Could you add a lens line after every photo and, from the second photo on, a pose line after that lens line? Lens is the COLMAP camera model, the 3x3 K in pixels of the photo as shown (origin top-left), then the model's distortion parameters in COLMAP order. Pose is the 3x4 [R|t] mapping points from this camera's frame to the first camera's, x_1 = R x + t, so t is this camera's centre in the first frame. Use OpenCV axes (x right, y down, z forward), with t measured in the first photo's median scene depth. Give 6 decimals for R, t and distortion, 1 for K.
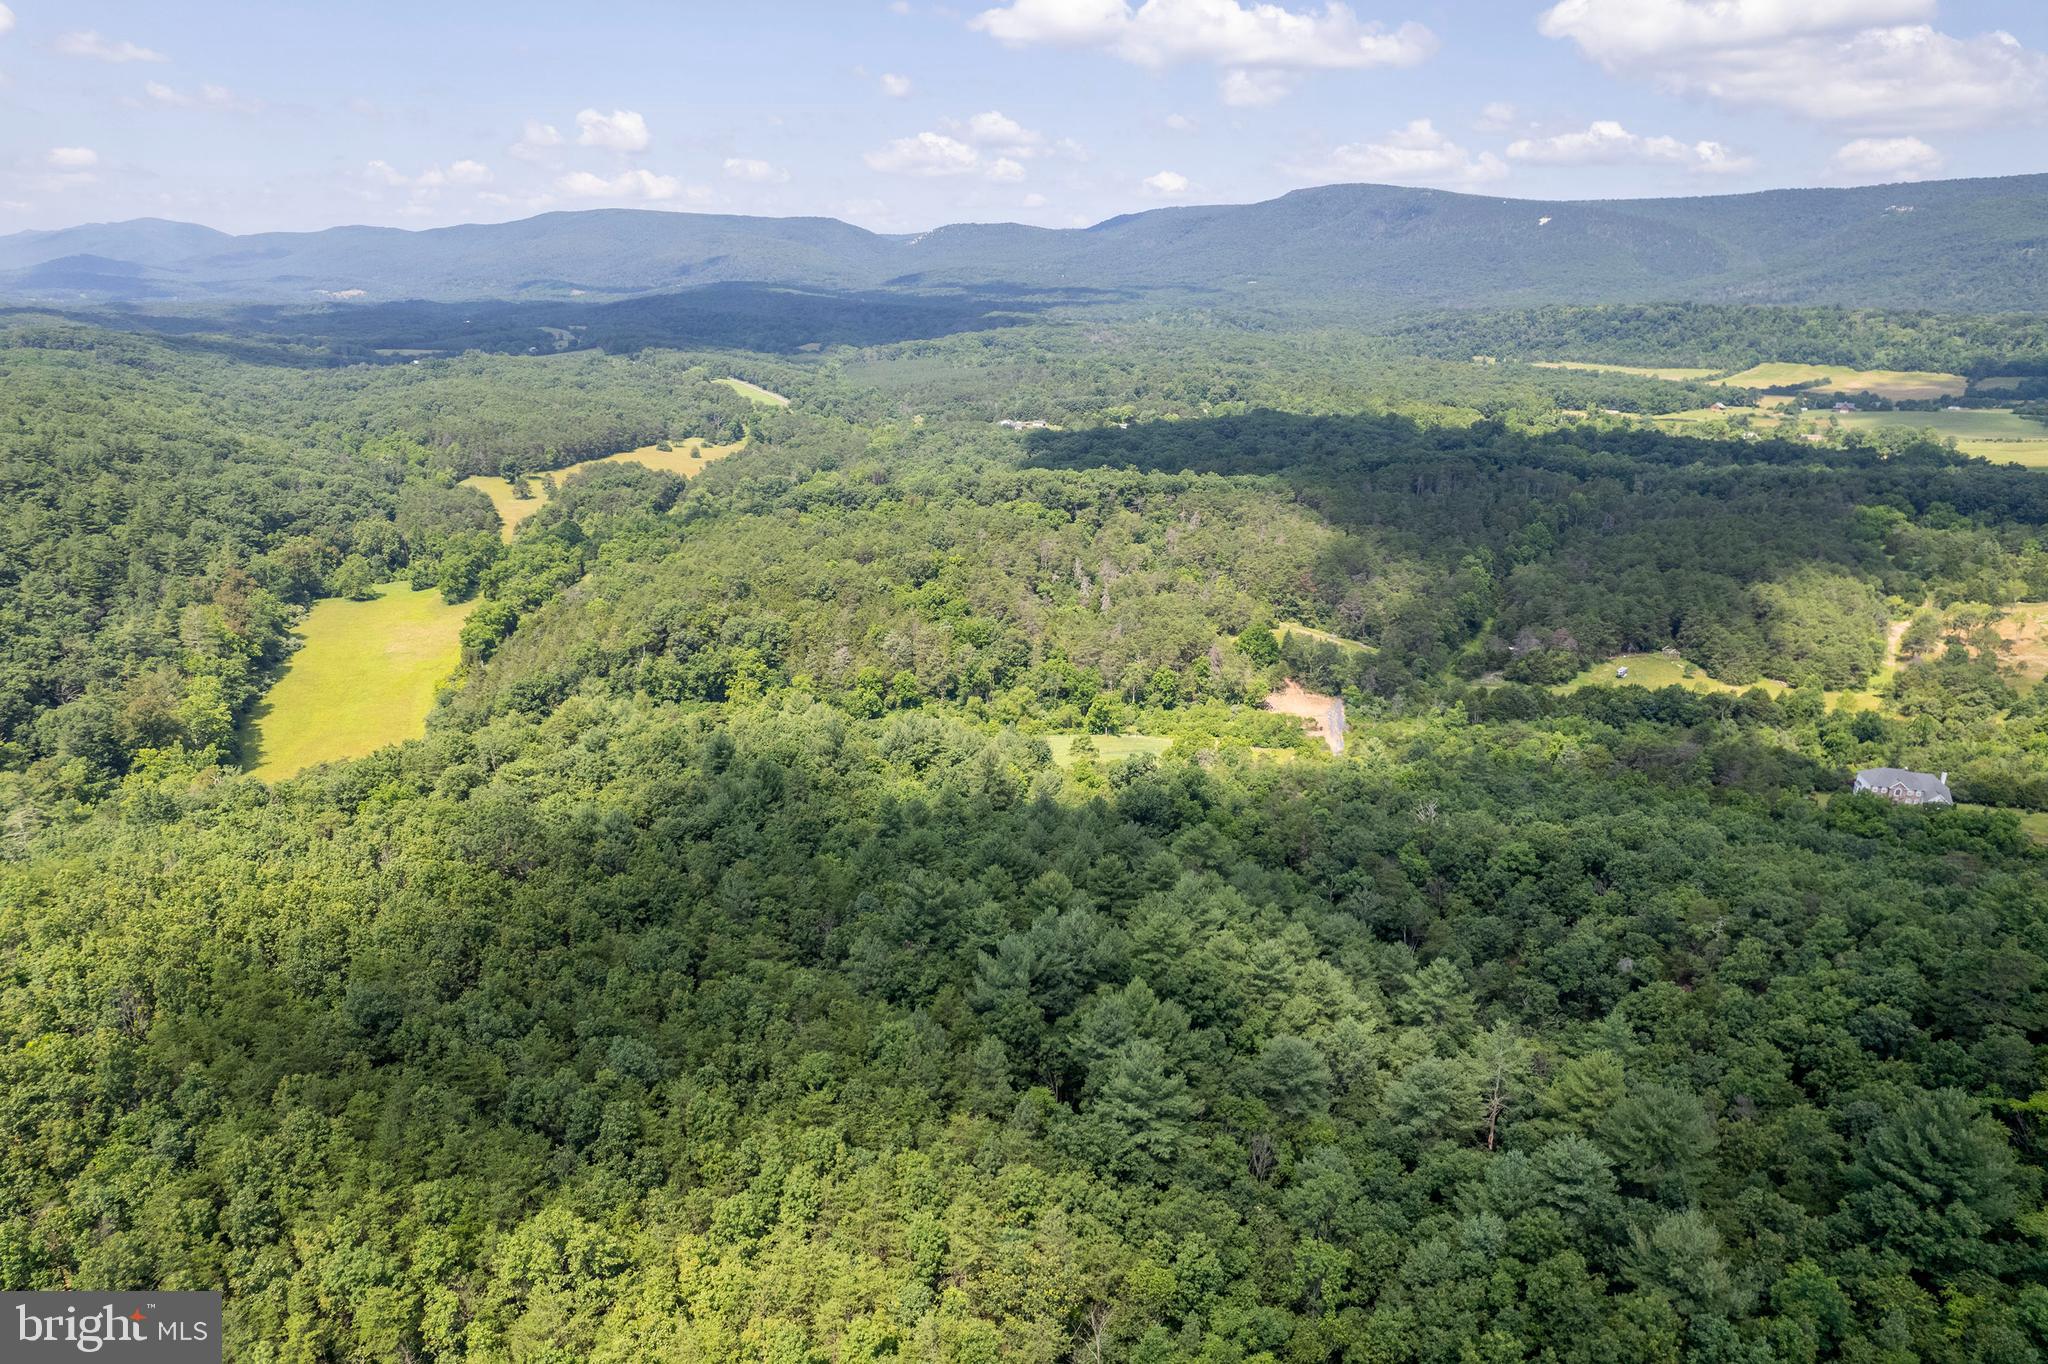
lens RADIAL K [[1301.9, 0, 1012.7], [0, 1301.9, 680.4], [0, 0, 1]] dist [-0.075275, 0.068117]
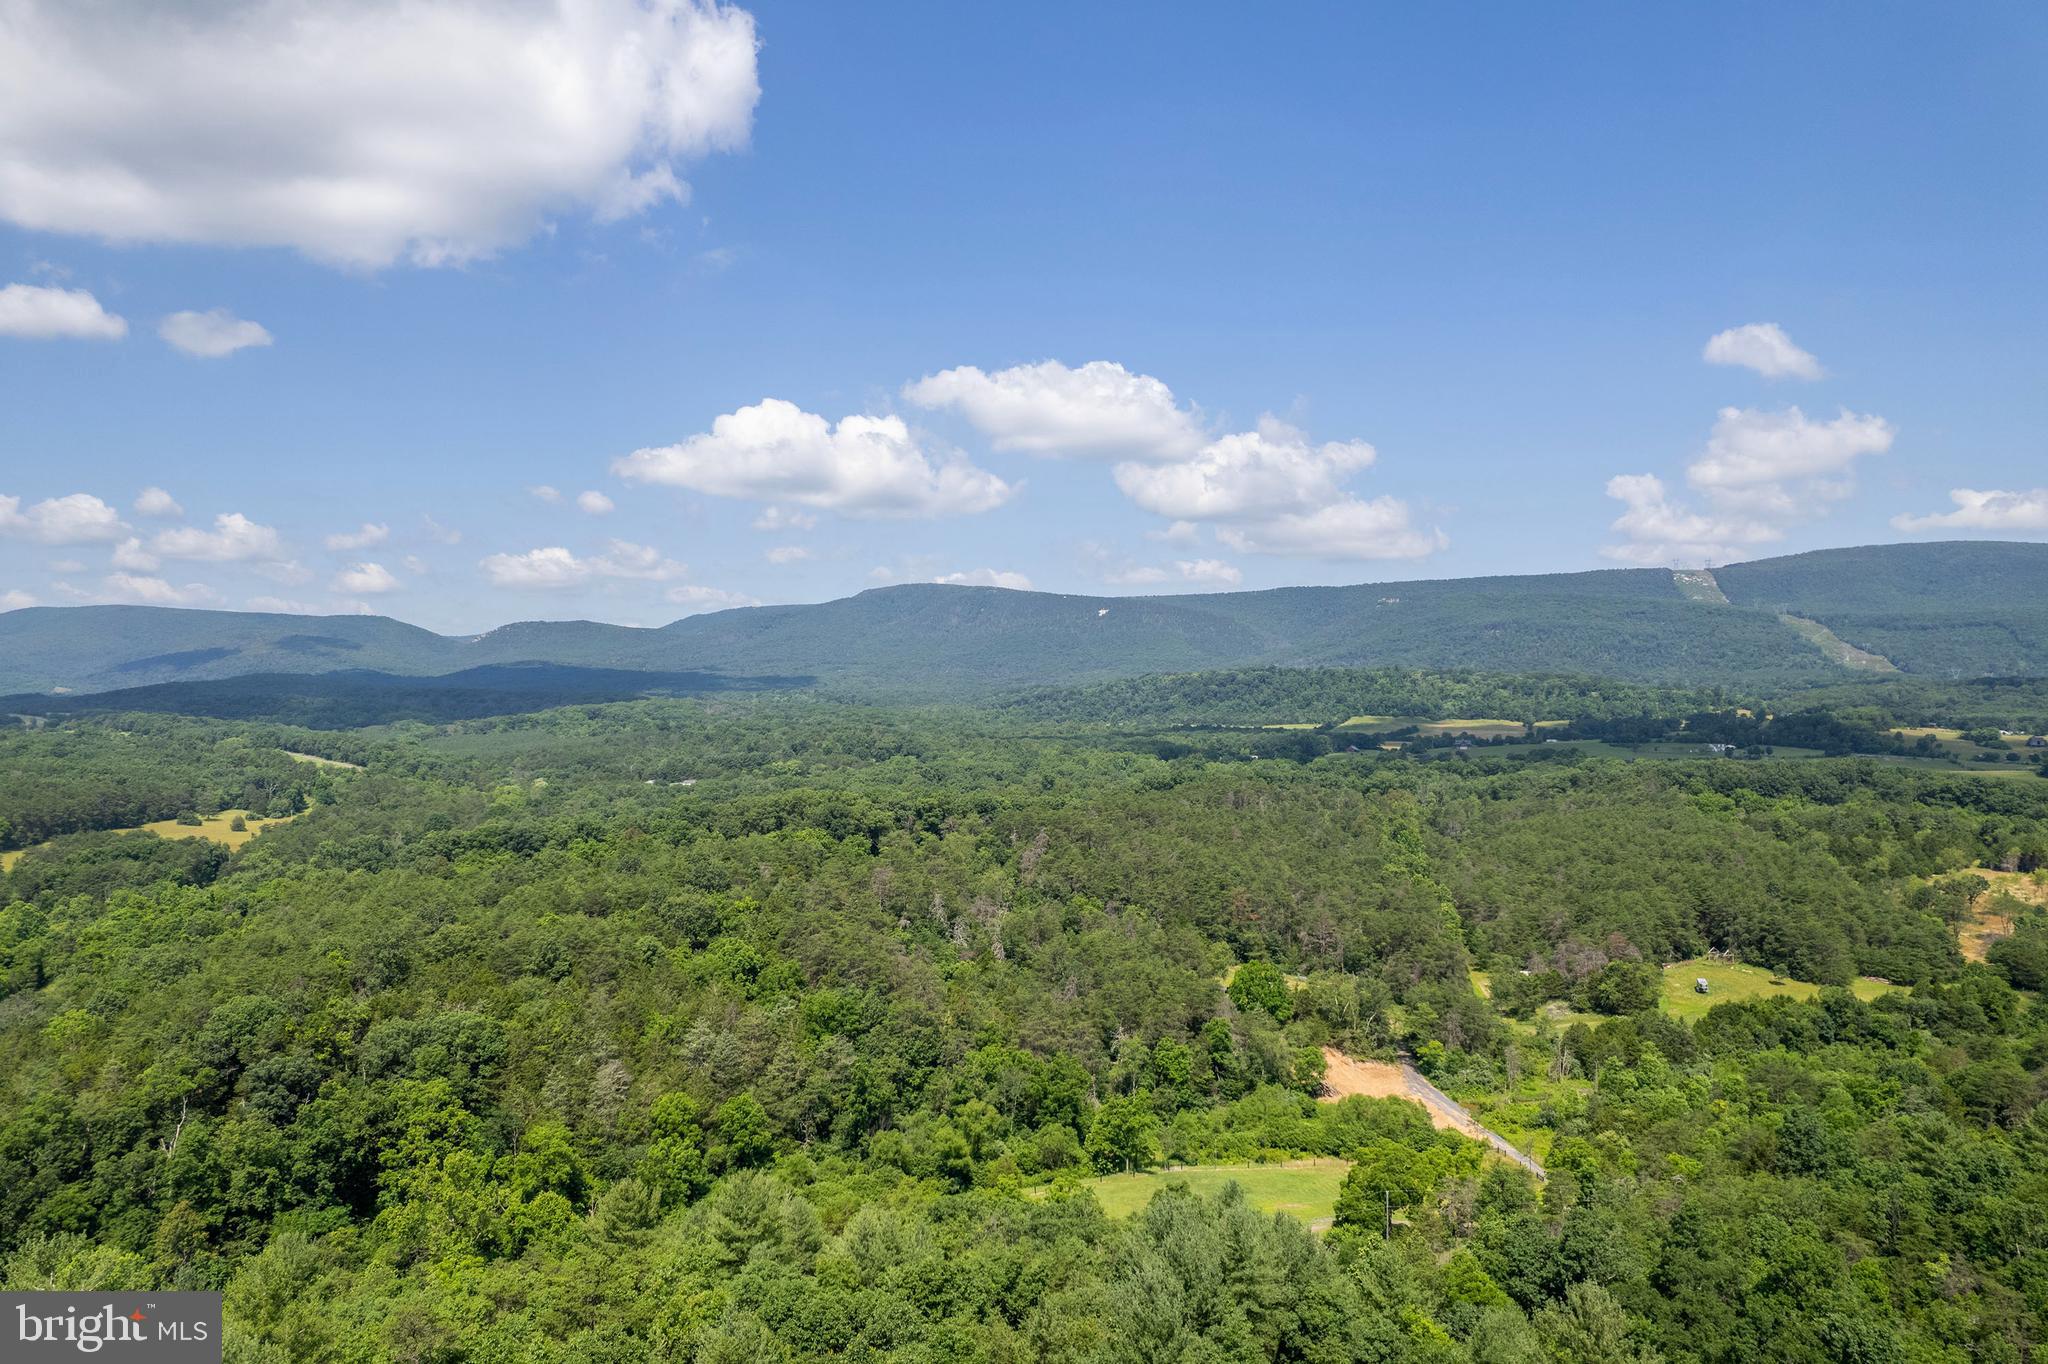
lens RADIAL K [[1301.9, 0, 1012.7], [0, 1301.9, 680.4], [0, 0, 1]] dist [-0.075275, 0.068117]
pose [[0.946838, -0.009016, 0.321584, -0.136346], [0.104573, 0.953949, -0.281149, -0.008516], [-0.304240, 0.299832, 0.904179, 0.410674]]
